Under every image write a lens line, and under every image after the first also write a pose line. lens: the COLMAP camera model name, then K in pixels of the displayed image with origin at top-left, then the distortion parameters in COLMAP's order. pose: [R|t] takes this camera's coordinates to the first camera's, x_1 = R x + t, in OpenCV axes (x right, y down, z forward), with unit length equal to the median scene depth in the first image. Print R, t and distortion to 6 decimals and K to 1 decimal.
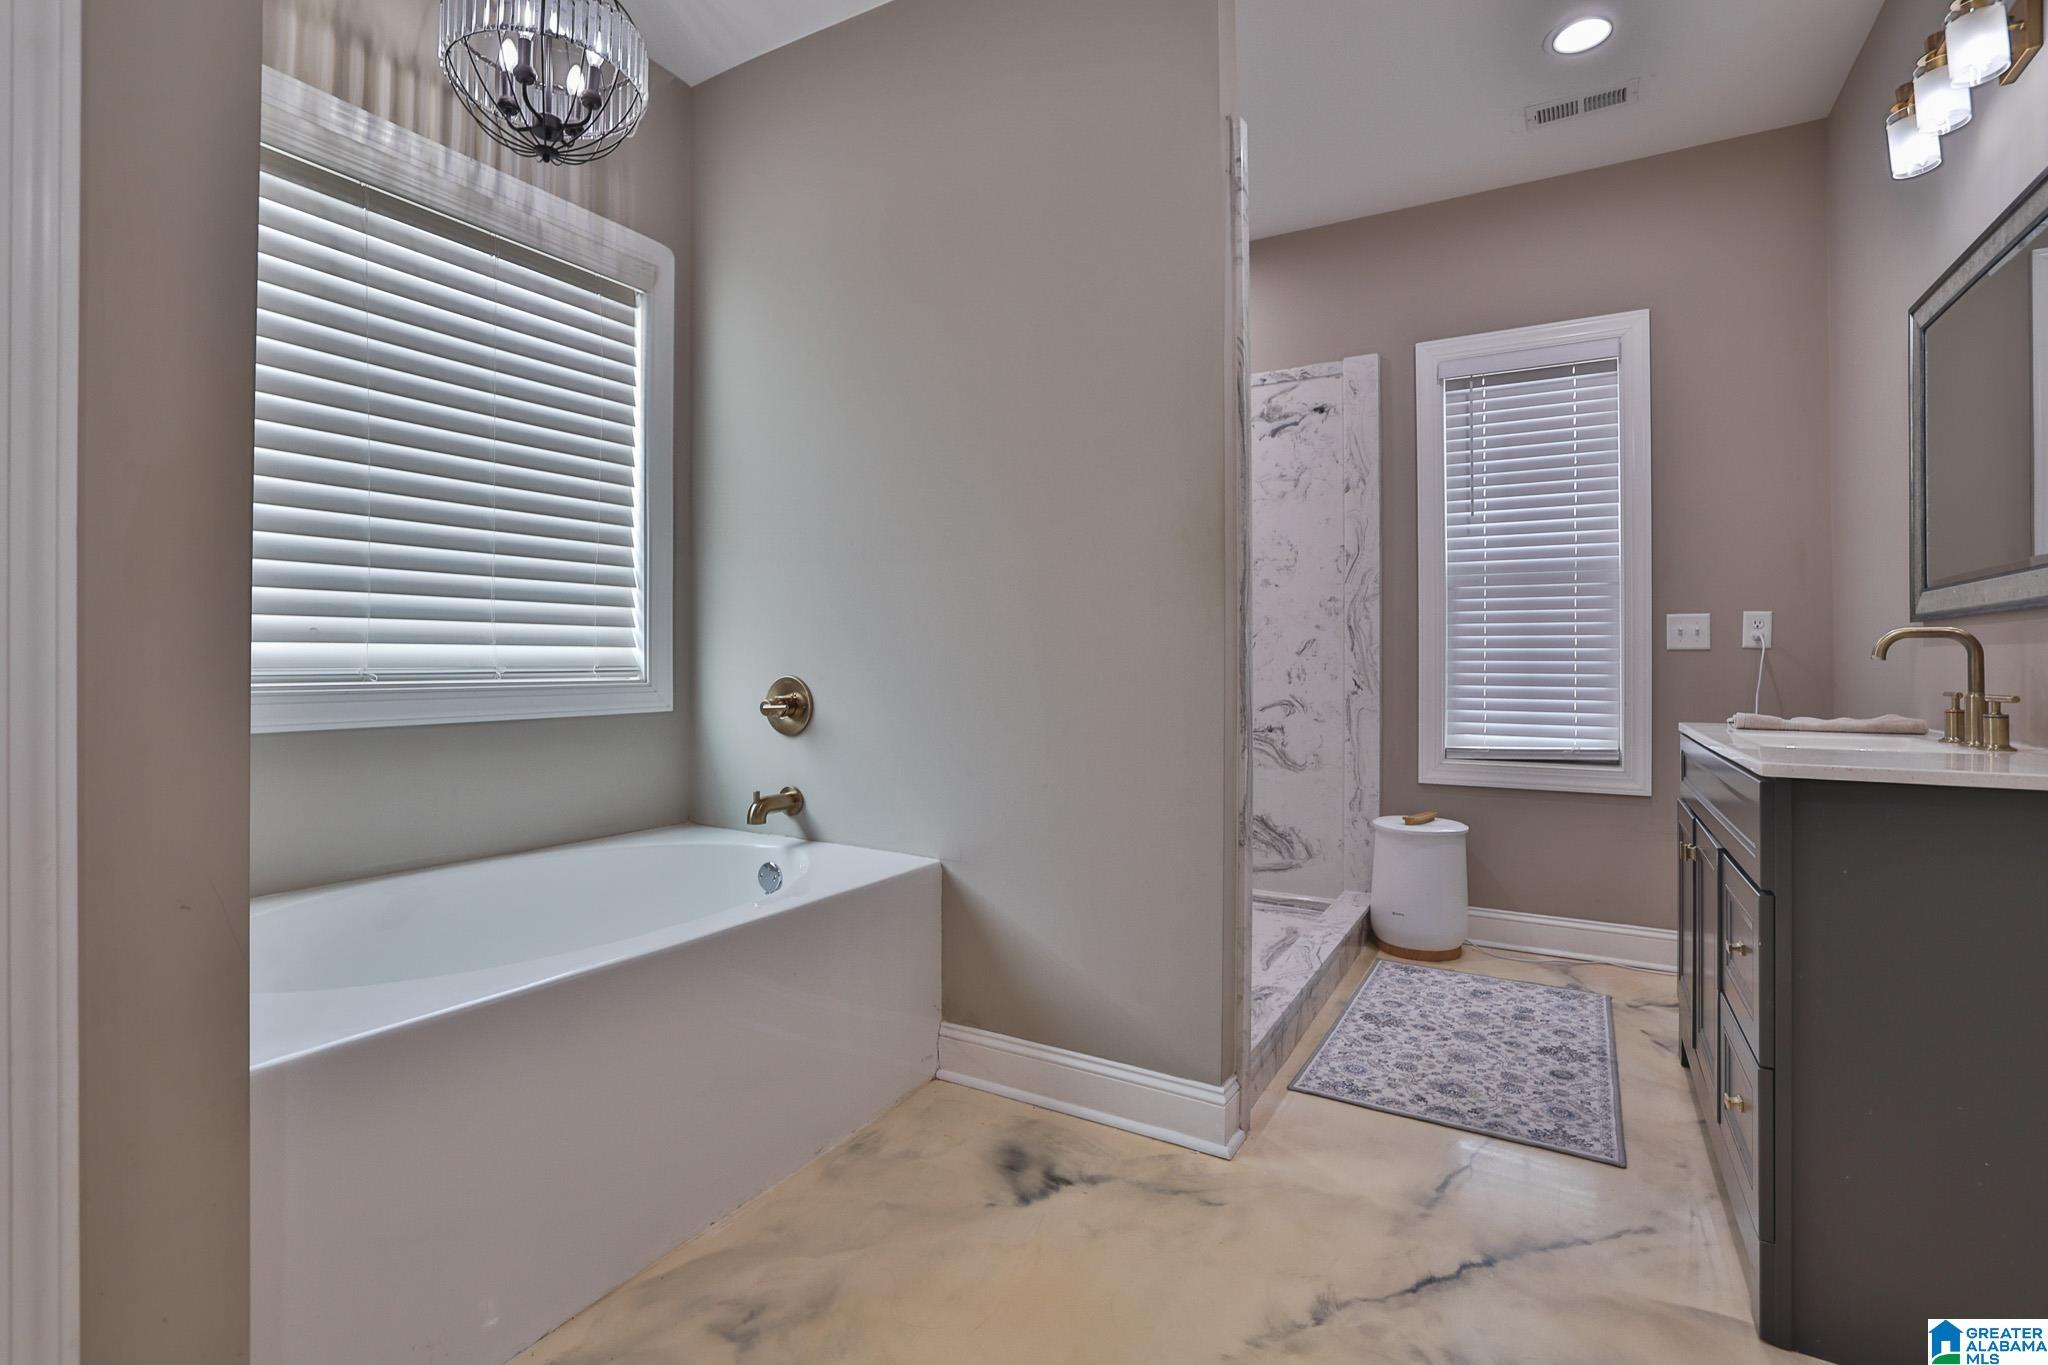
lens RADIAL K [[938.7, 0, 1012.7], [0, 938.7, 667.0], [0, 0, 1]] dist [-0.047741, 0.016348]
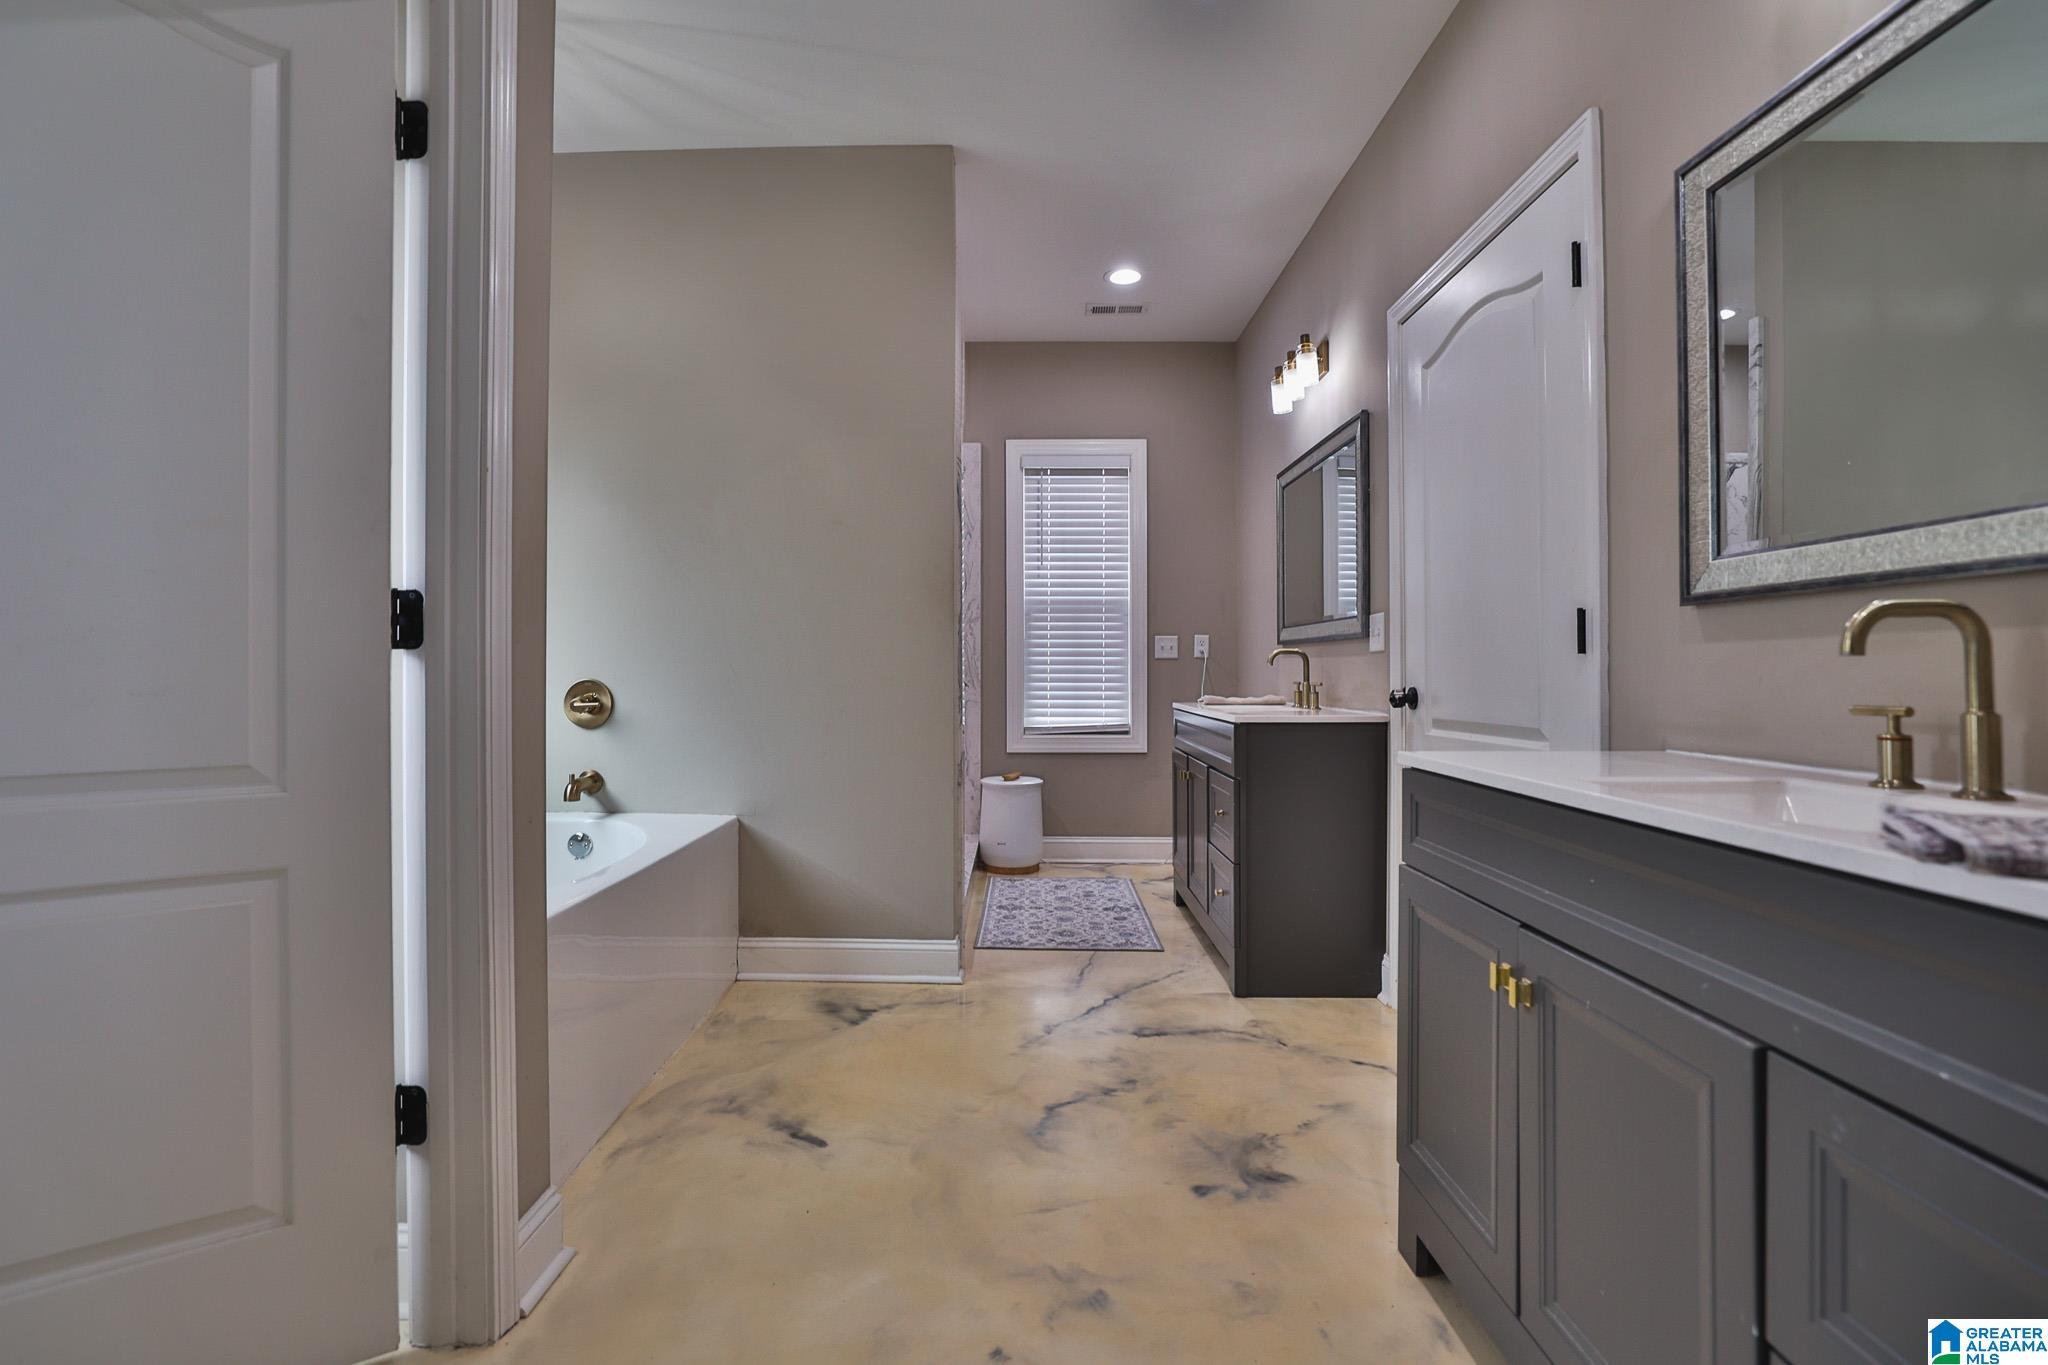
lens RADIAL K [[938.7, 0, 1017.8], [0, 938.7, 674.3], [0, 0, 1]] dist [-0.047741, 0.016348]
pose [[0.860260, -0.004916, 0.509831, -0.408619], [0.003234, 0.999986, 0.004185, 0.000750], [-0.509845, -0.001951, 0.860264, -0.342248]]
